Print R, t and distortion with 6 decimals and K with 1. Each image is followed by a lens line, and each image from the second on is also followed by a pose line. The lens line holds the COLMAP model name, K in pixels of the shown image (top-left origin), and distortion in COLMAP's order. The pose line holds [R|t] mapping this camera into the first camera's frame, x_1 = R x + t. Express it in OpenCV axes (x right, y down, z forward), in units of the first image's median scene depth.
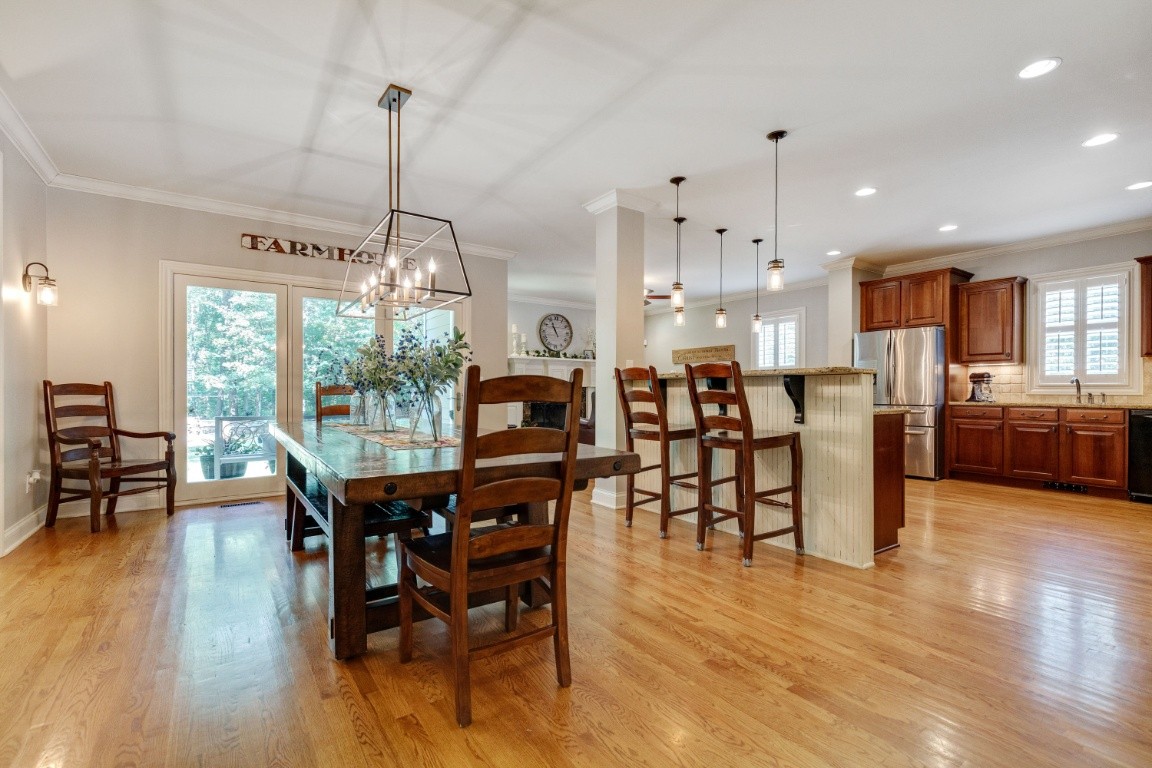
lens RADIAL K [[513.5, 0, 583.8], [0, 513.5, 391.5], [0, 0, 1]] dist [0.001607, -0.000241]
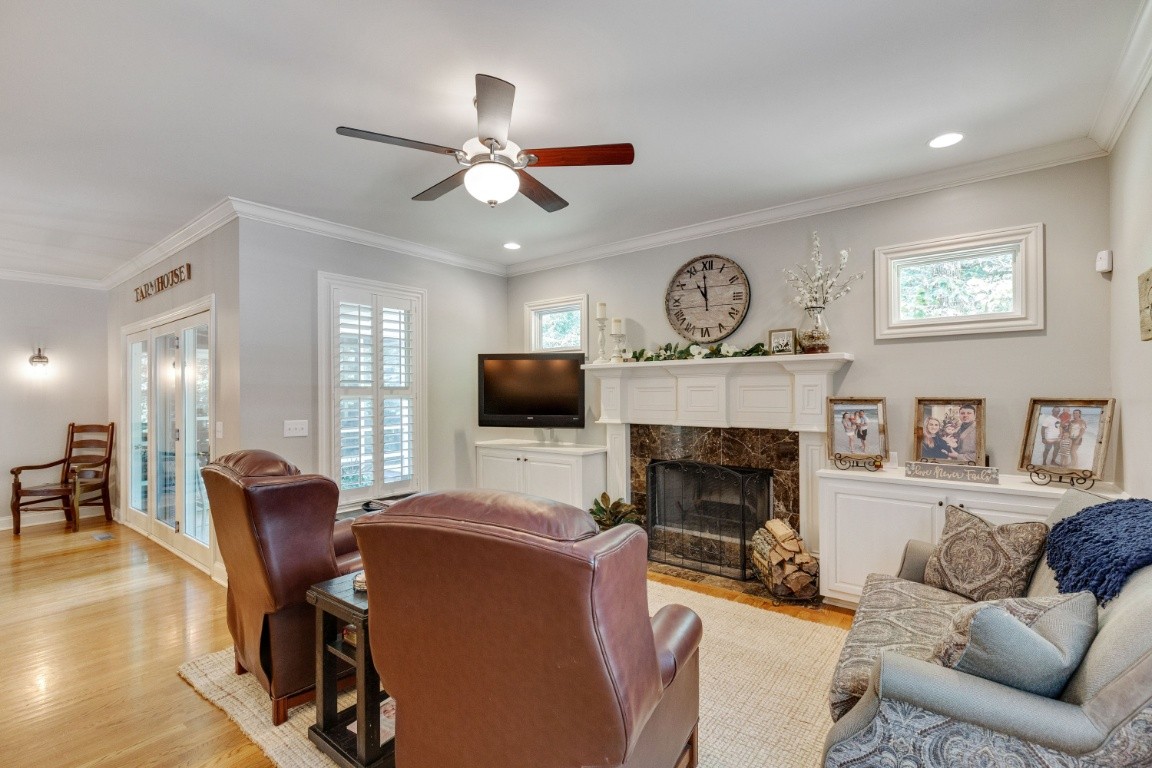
lens RADIAL K [[513.5, 0, 584.5], [0, 513.5, 391.7], [0, 0, 1]] dist [0.001607, -0.000241]
pose [[0.278915, -0.007145, -0.960289, 0.335984], [0.007981, 0.999955, -0.005122, -0.037527], [0.960283, -0.006236, 0.278960, 0.804189]]
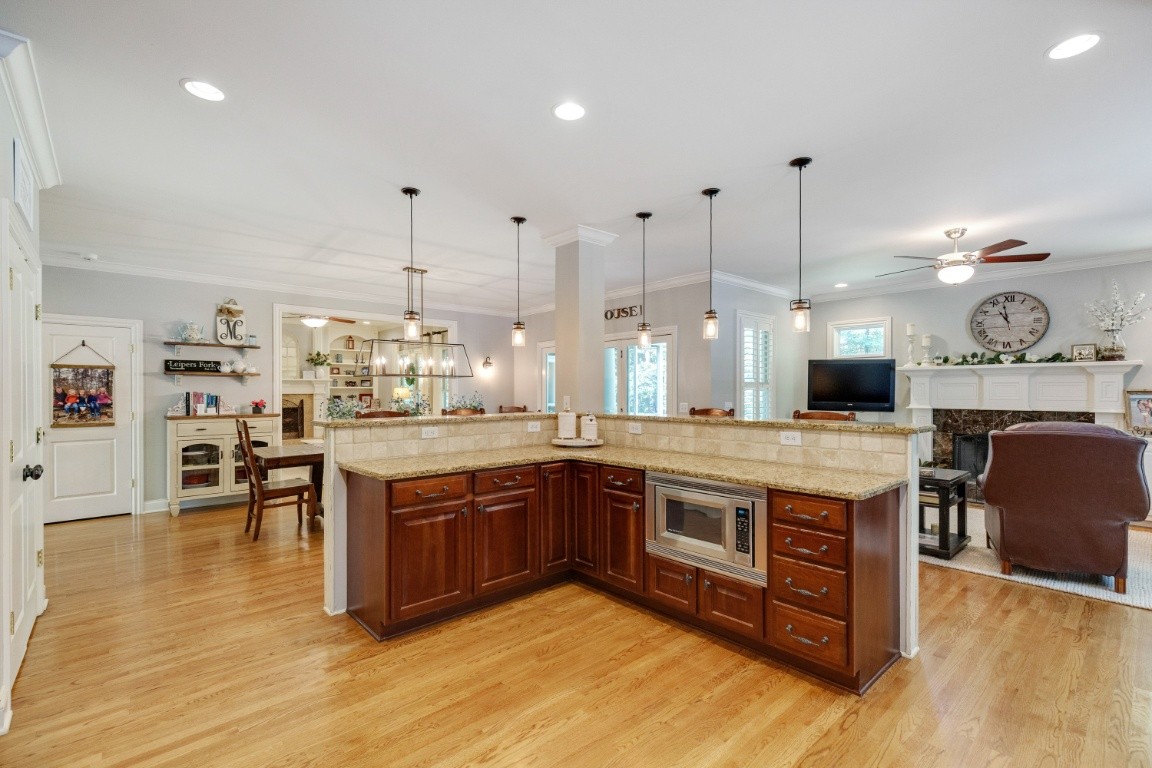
lens RADIAL K [[513.5, 0, 583.1], [0, 513.5, 389.3], [0, 0, 1]] dist [0.001607, -0.000241]
pose [[0.117268, -0.003404, -0.993095, 0.511891], [0.003428, 0.999990, -0.003022, -0.035006], [0.993094, -0.003050, 0.117278, 0.431725]]
